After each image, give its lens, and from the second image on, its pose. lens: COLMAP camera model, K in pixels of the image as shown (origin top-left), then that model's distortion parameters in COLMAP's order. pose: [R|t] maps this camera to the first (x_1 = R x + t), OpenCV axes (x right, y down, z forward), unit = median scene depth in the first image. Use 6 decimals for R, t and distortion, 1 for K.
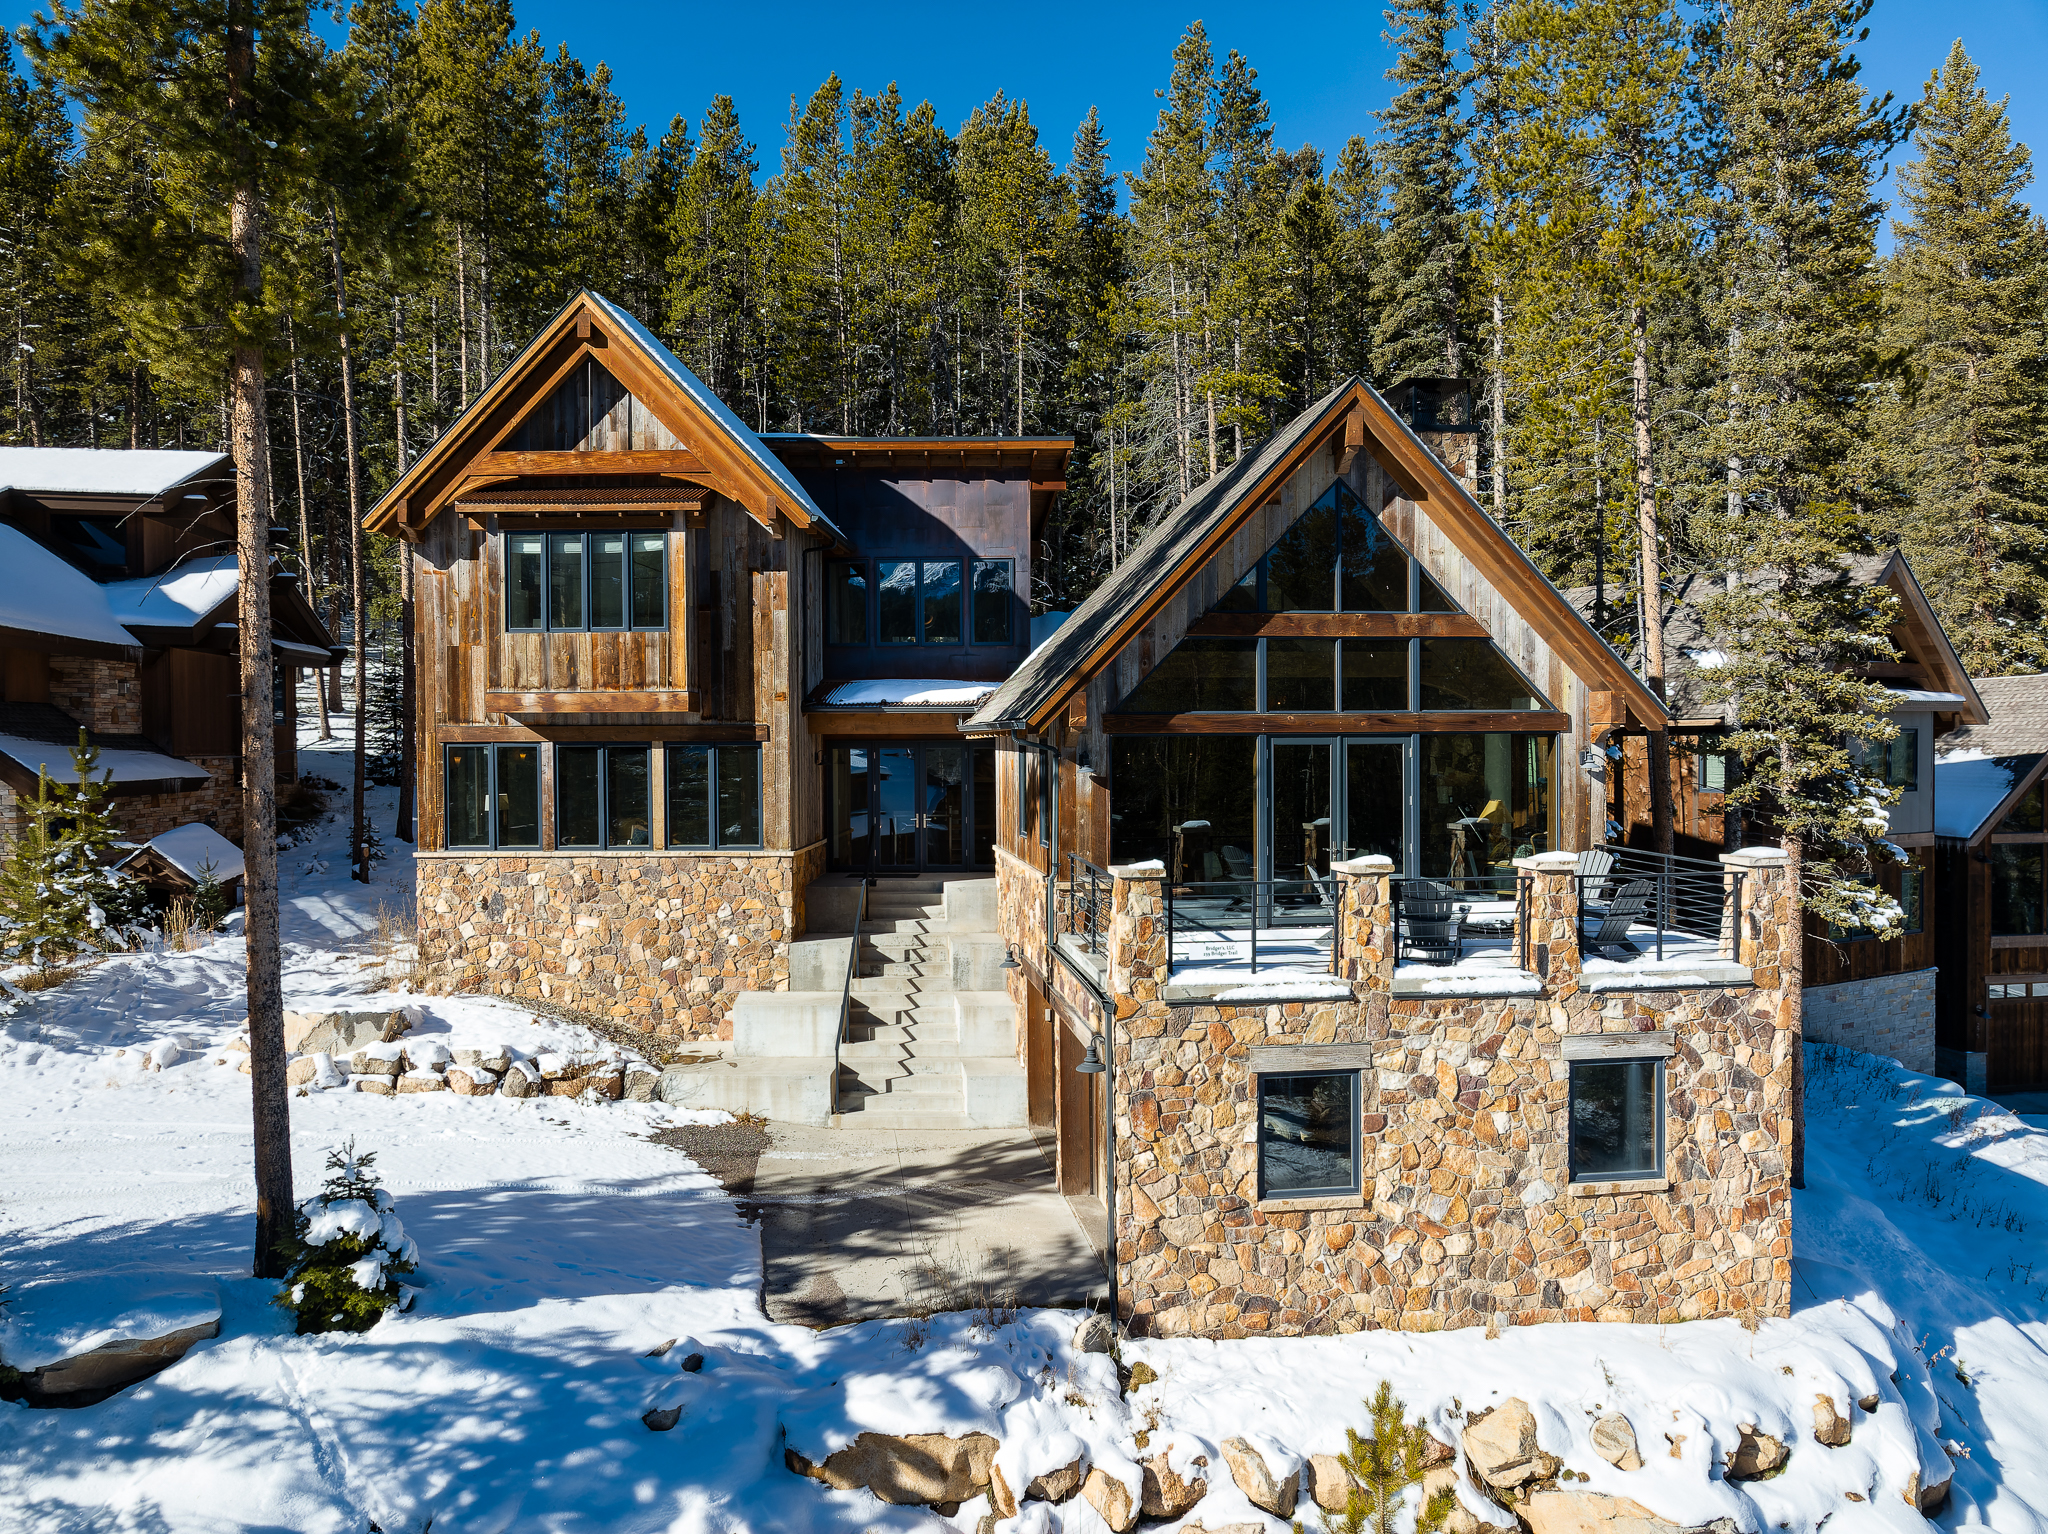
lens RADIAL K [[1433.8, 0, 1036.4], [0, 1433.8, 769.4], [0, 0, 1]] dist [-0.006920, -0.006282]
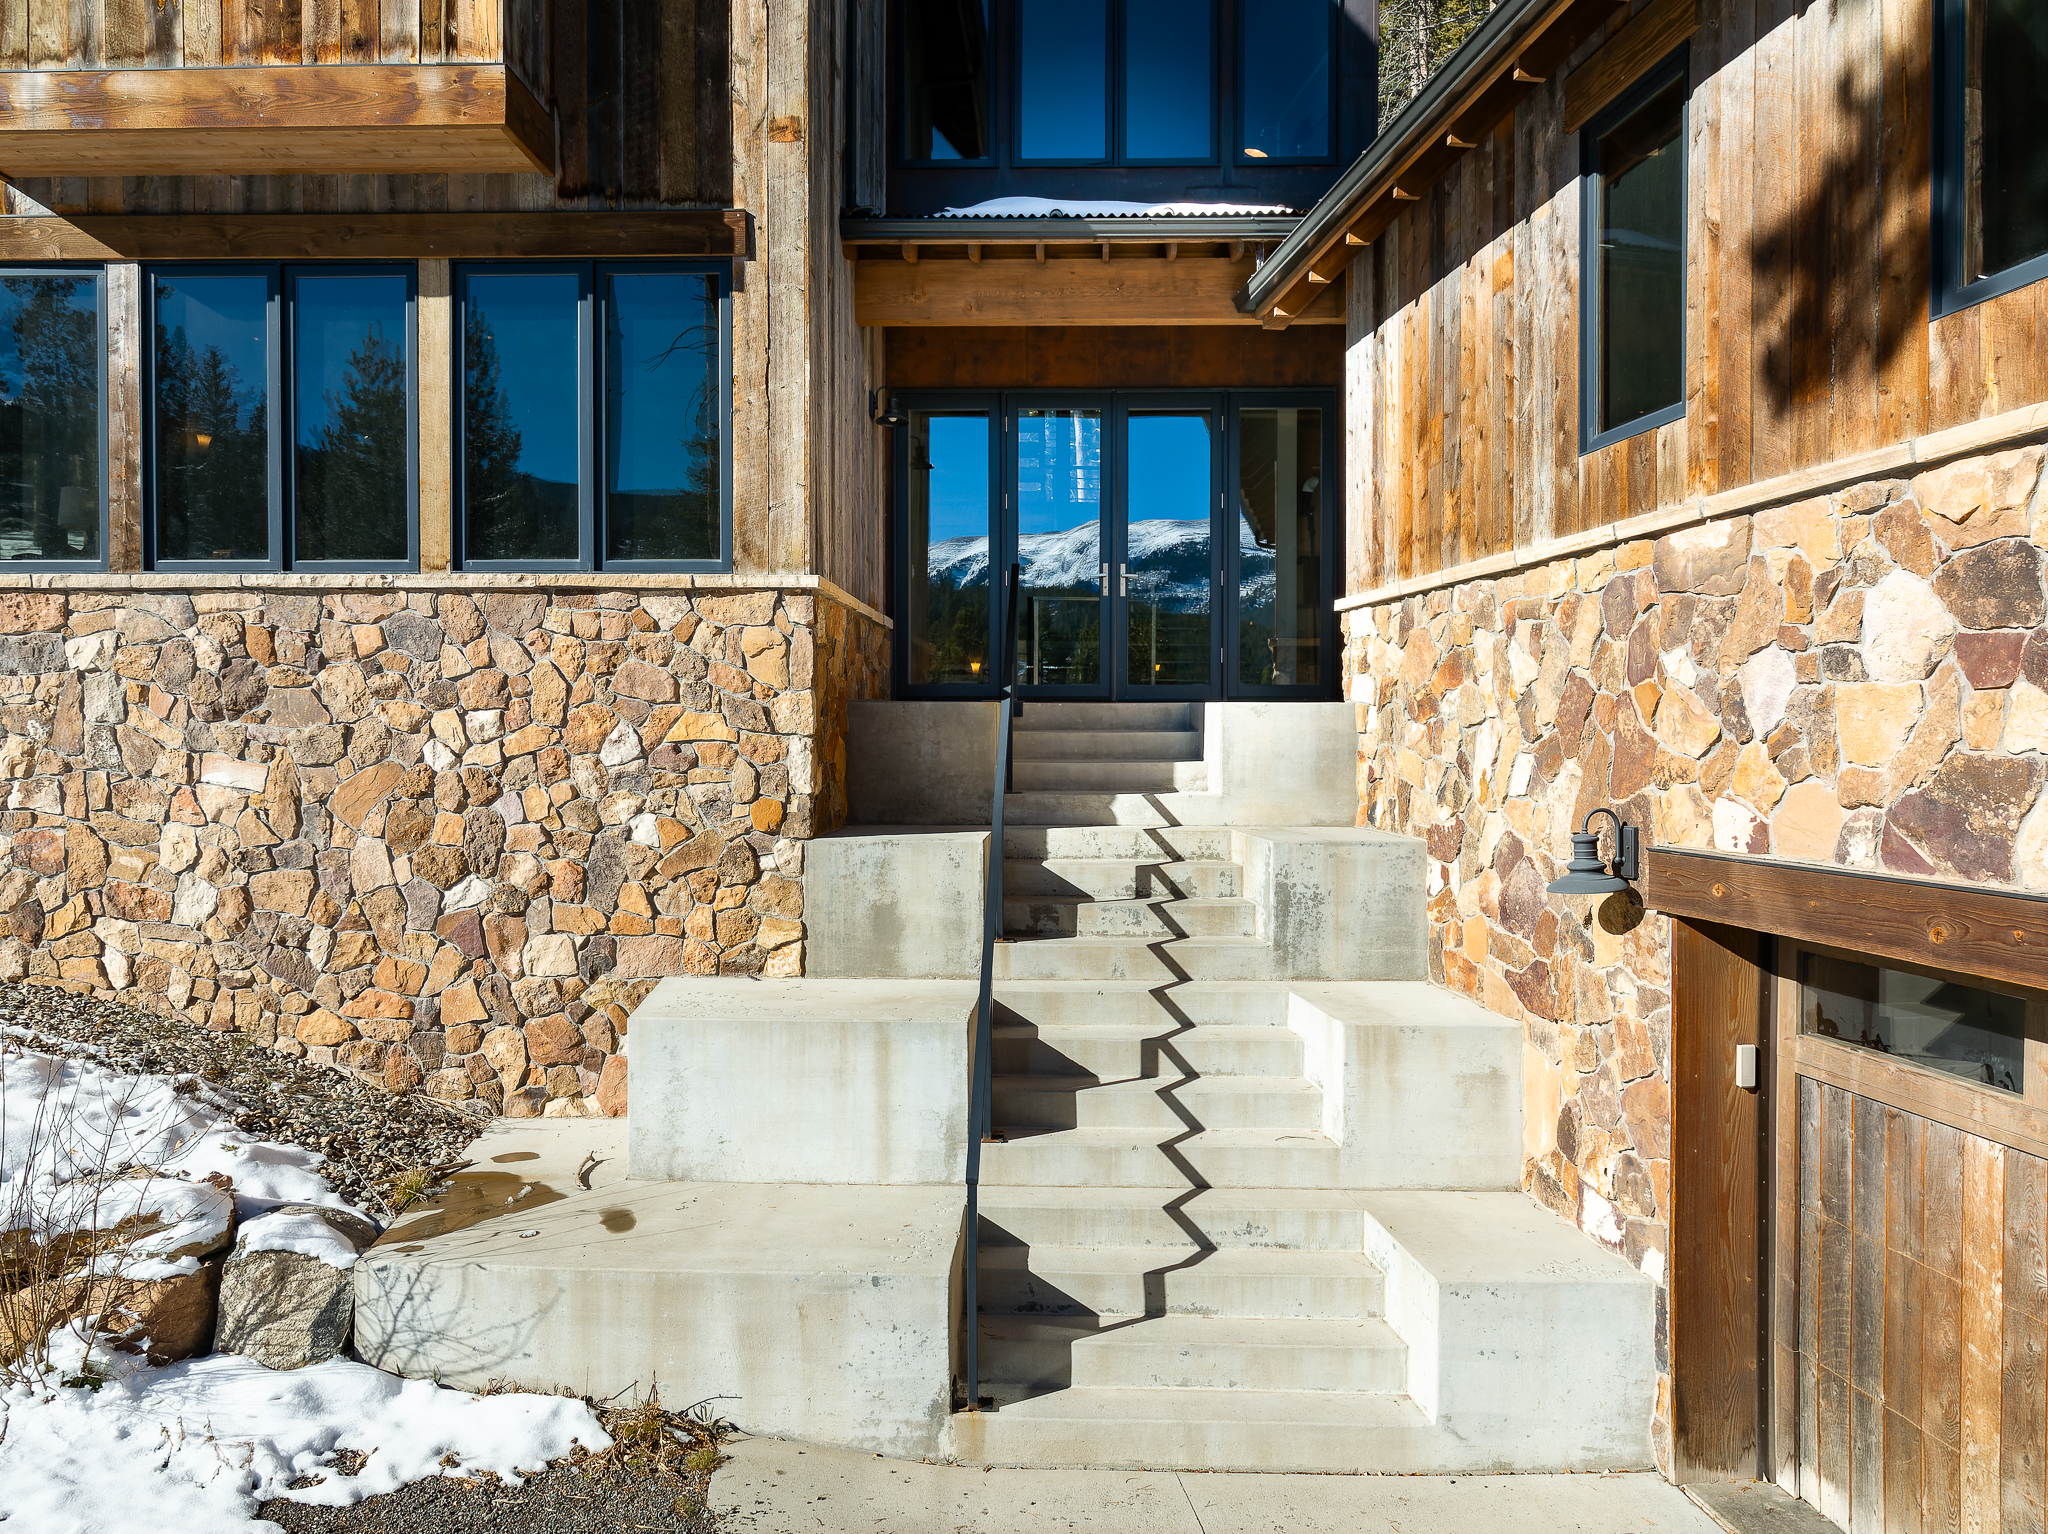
lens RADIAL K [[1433.8, 0, 1022.2], [0, 1433.8, 755.2], [0, 0, 1]] dist [-0.006920, -0.006282]
pose [[0.999864, 0.005251, -0.015648, -0.114317], [-0.005409, 0.999935, -0.010076, 0.104222], [0.015594, 0.010160, 0.999827, 0.653089]]
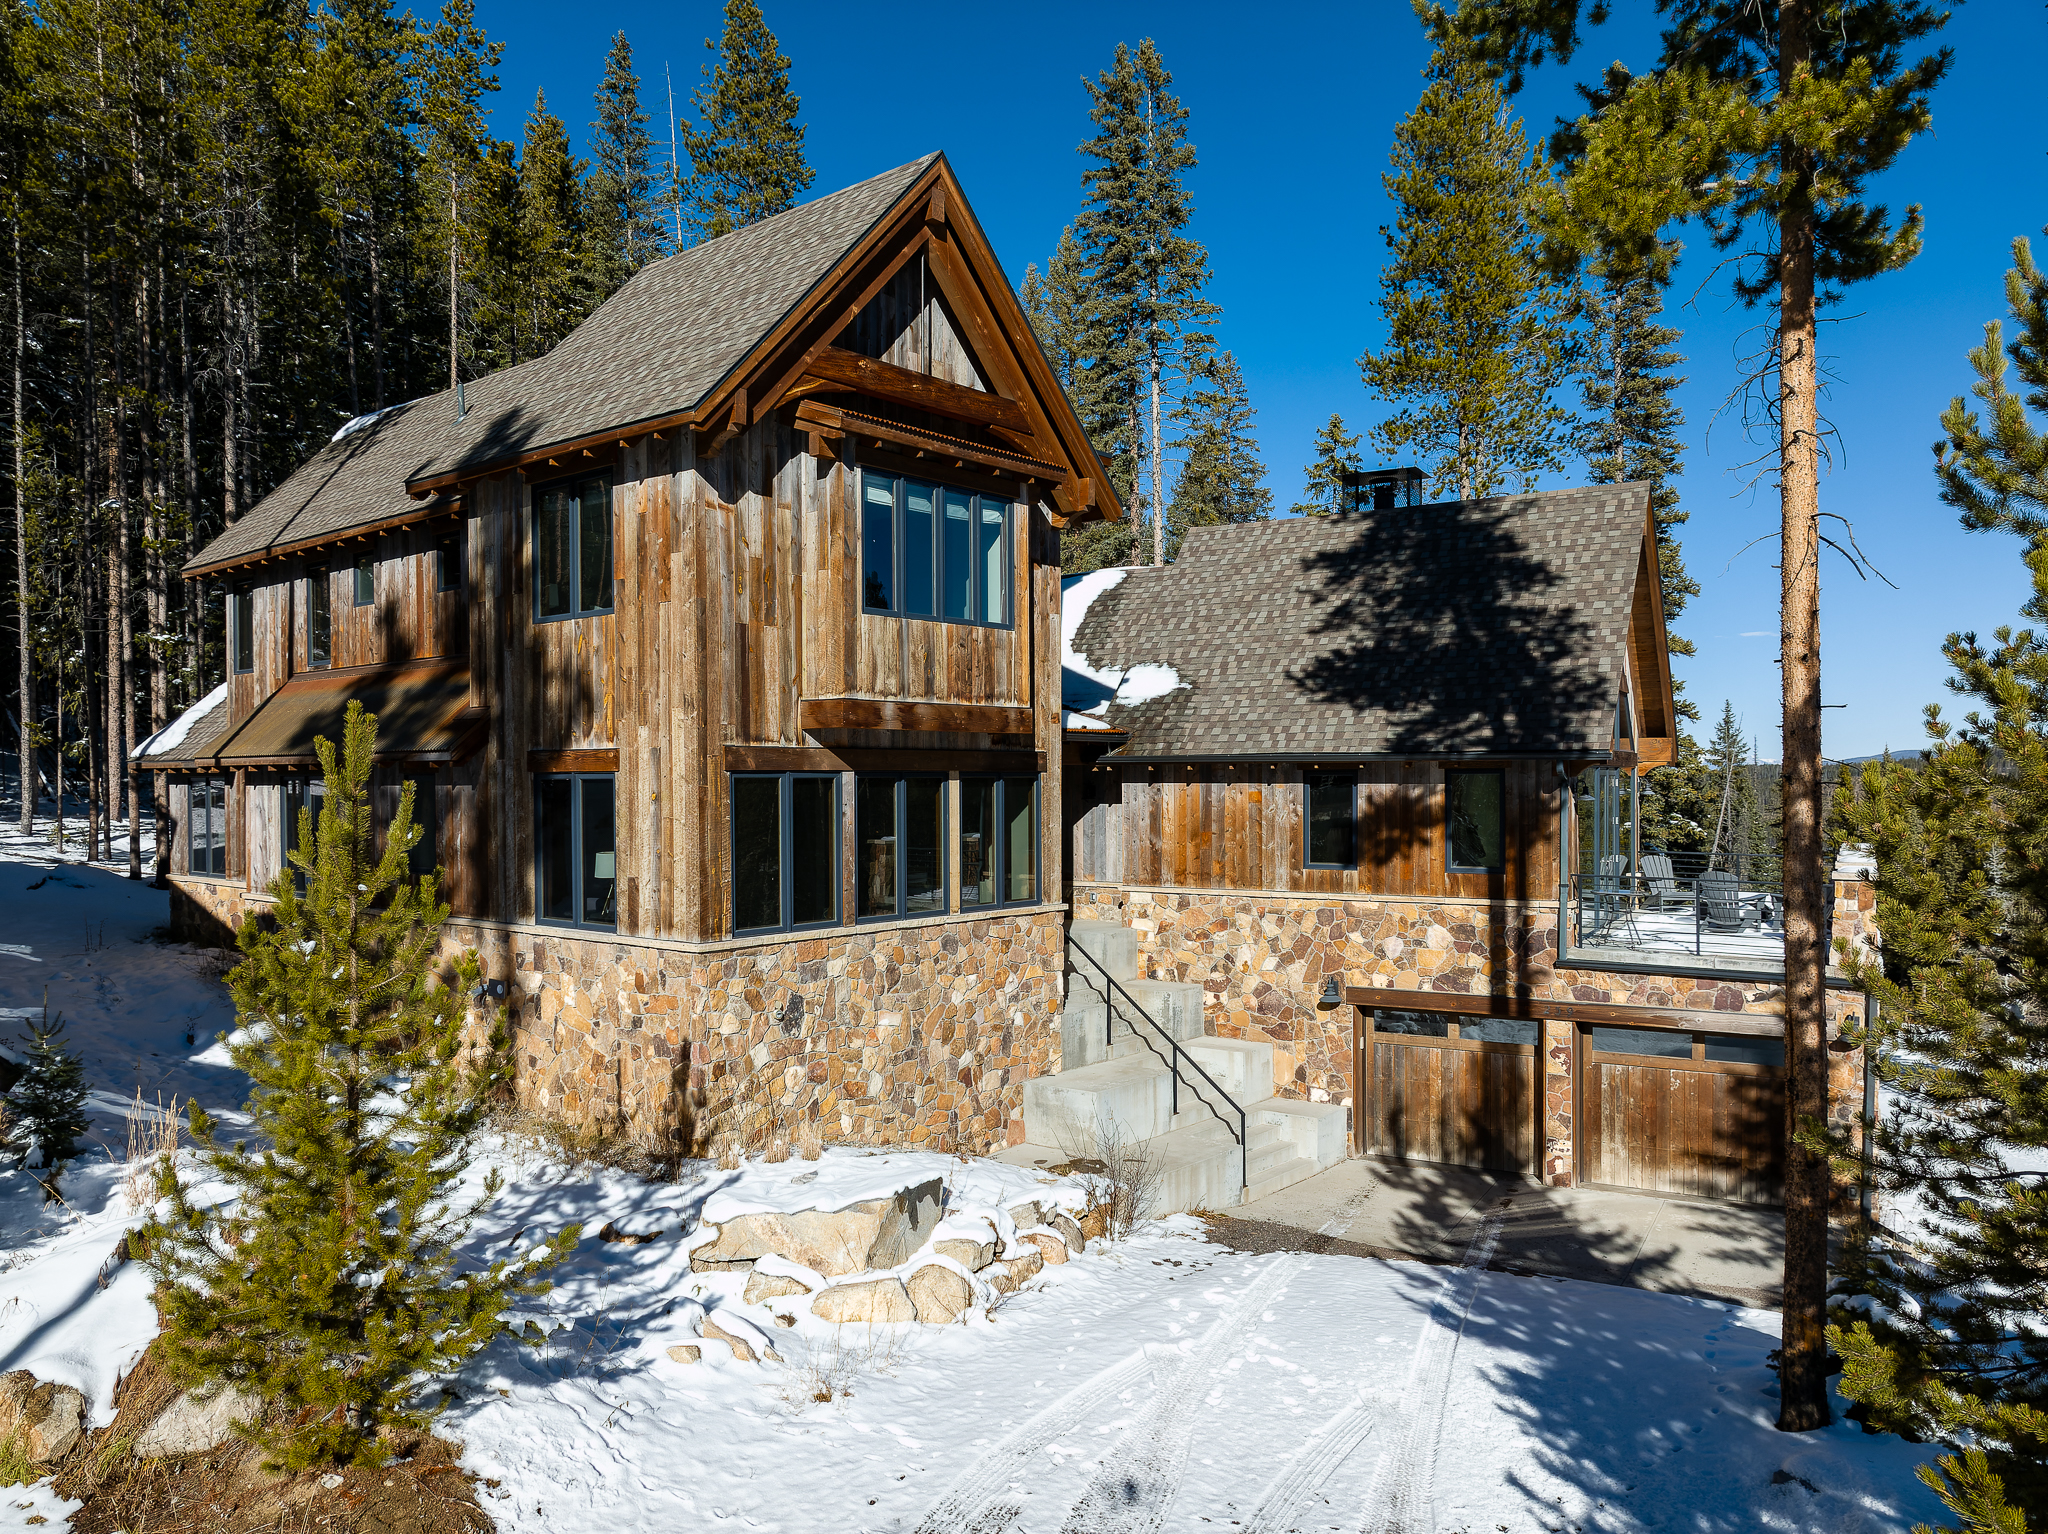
lens RADIAL K [[1433.8, 0, 1075.4], [0, 1433.8, 819.8], [0, 0, 1]] dist [-0.006920, -0.006282]
pose [[0.621270, -0.017942, 0.783391, -0.824056], [0.018818, 0.999791, 0.007975, 0.001105], [-0.783371, 0.009787, 0.621478, 0.474472]]
